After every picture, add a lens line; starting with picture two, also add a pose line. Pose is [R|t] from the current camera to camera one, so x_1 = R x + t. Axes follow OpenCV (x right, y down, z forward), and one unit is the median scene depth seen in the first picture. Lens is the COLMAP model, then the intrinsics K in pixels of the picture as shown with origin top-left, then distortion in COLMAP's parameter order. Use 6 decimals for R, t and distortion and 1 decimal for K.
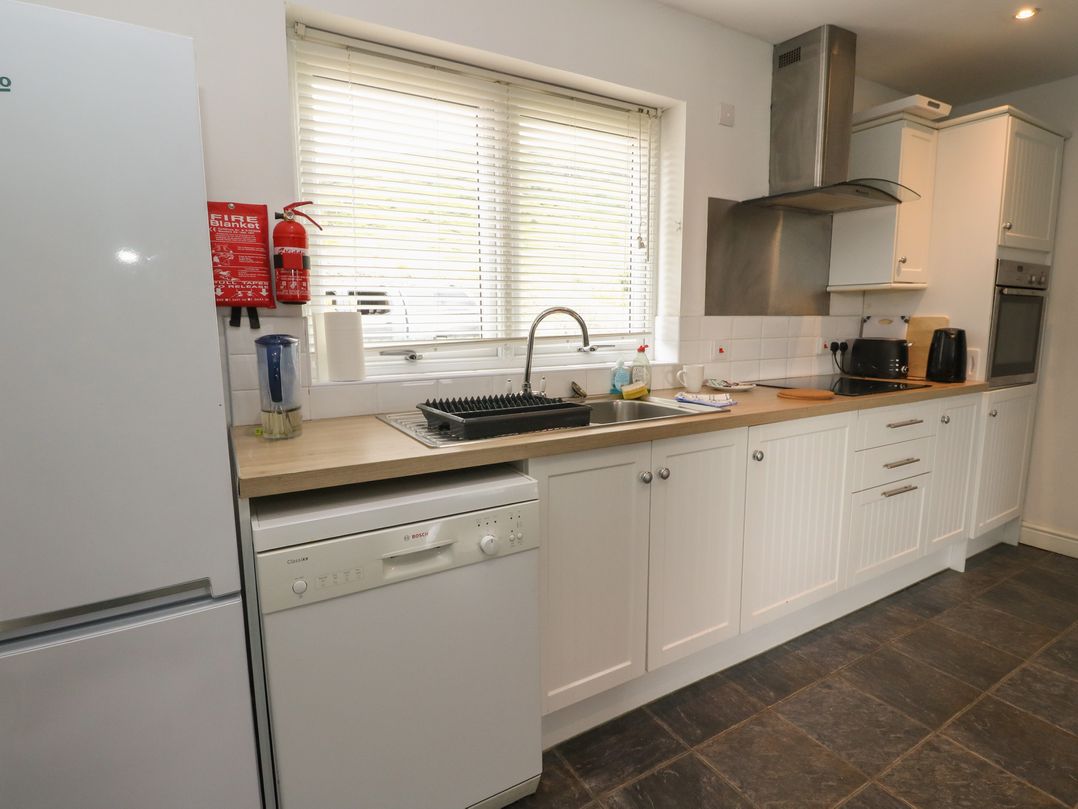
lens RADIAL K [[569.3, 0, 544.4], [0, 569.3, 400.2], [0, 0, 1]] dist [-0.011010, -0.007180]
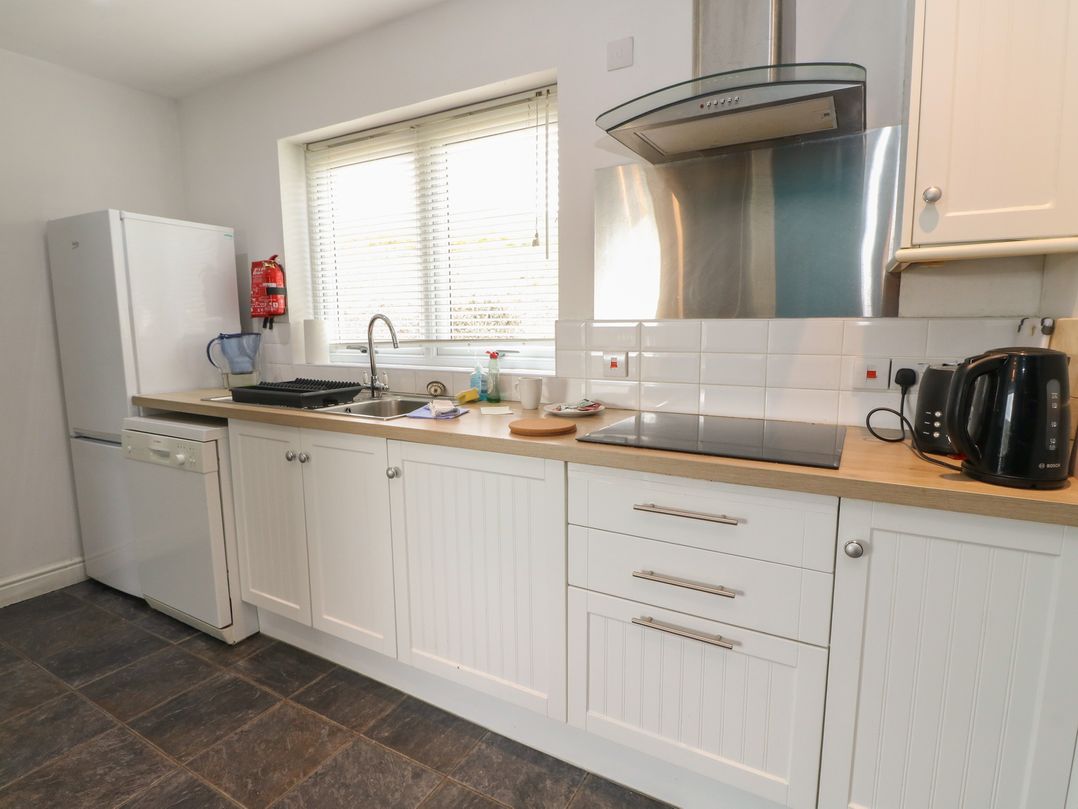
lens RADIAL K [[569.3, 0, 544.3], [0, 569.3, 401.7], [0, 0, 1]] dist [-0.011010, -0.007180]
pose [[0.497820, 0.119625, -0.858991, 1.179002], [-0.120054, 0.990412, 0.068351, -0.100815], [0.858931, 0.069099, 0.507408, 0.677646]]
